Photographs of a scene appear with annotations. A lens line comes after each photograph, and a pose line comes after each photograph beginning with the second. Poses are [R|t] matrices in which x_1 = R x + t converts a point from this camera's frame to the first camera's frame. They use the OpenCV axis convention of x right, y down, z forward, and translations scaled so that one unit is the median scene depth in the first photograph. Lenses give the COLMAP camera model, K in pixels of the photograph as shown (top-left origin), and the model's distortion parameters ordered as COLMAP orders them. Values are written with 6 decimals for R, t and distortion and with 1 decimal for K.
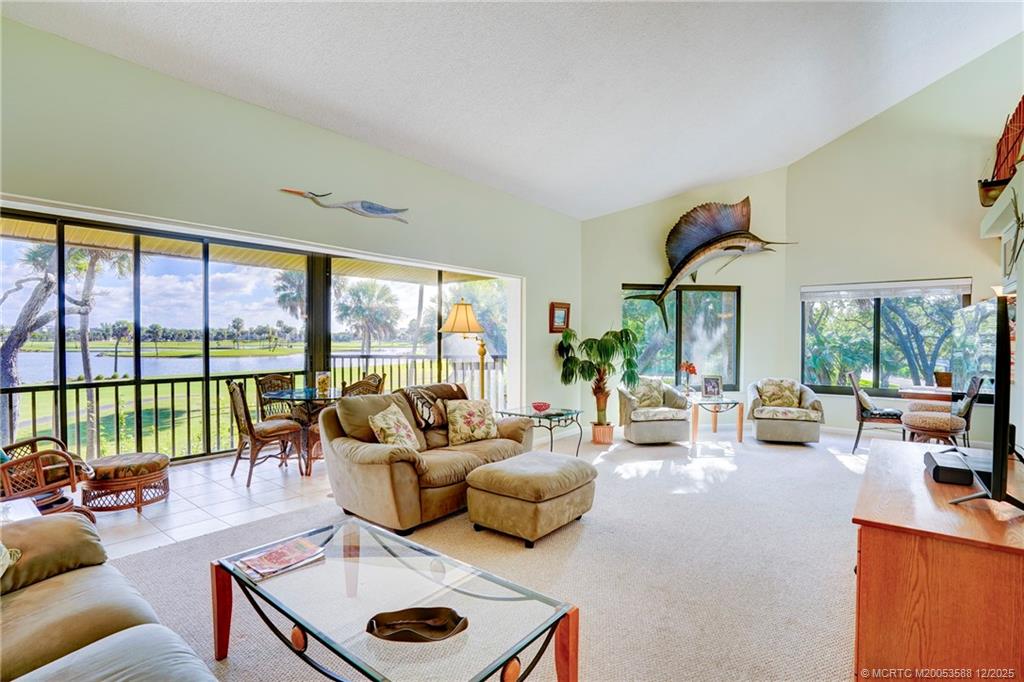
lens RADIAL K [[484.1, 0, 512.7], [0, 484.1, 342.0], [0, 0, 1]] dist [-0.024478, 0.003758]
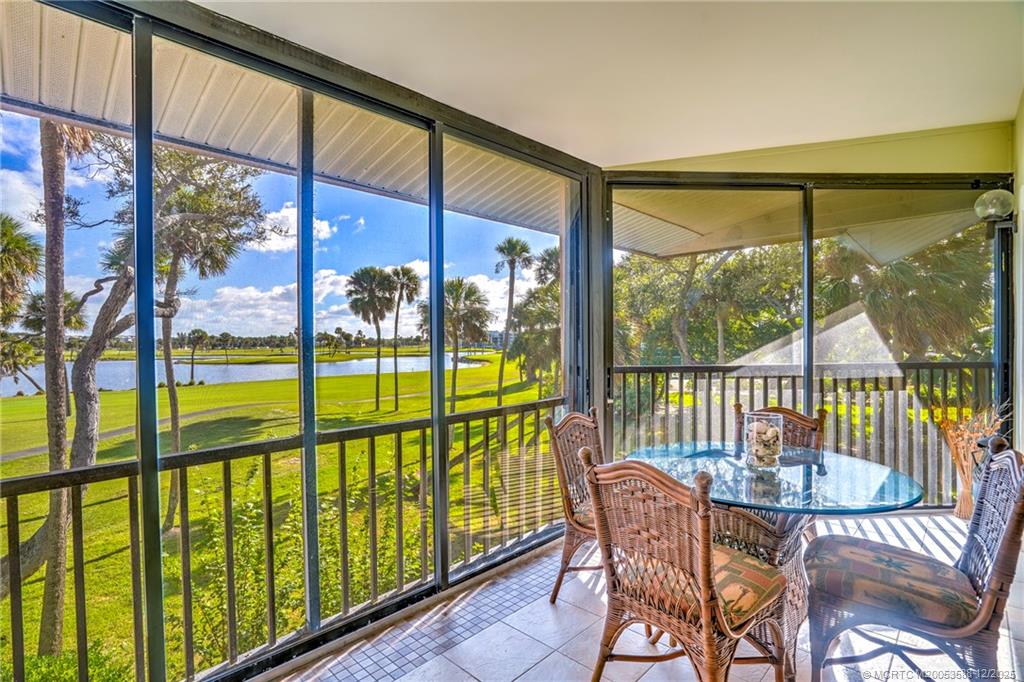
lens RADIAL K [[484.1, 0, 512.3], [0, 484.1, 338.7], [0, 0, 1]] dist [-0.024478, 0.003758]
pose [[0.994697, -0.013462, -0.101969, -0.101963], [0.011918, 0.999805, -0.015735, 0.000451], [0.102161, 0.014437, 0.994663, 0.107425]]
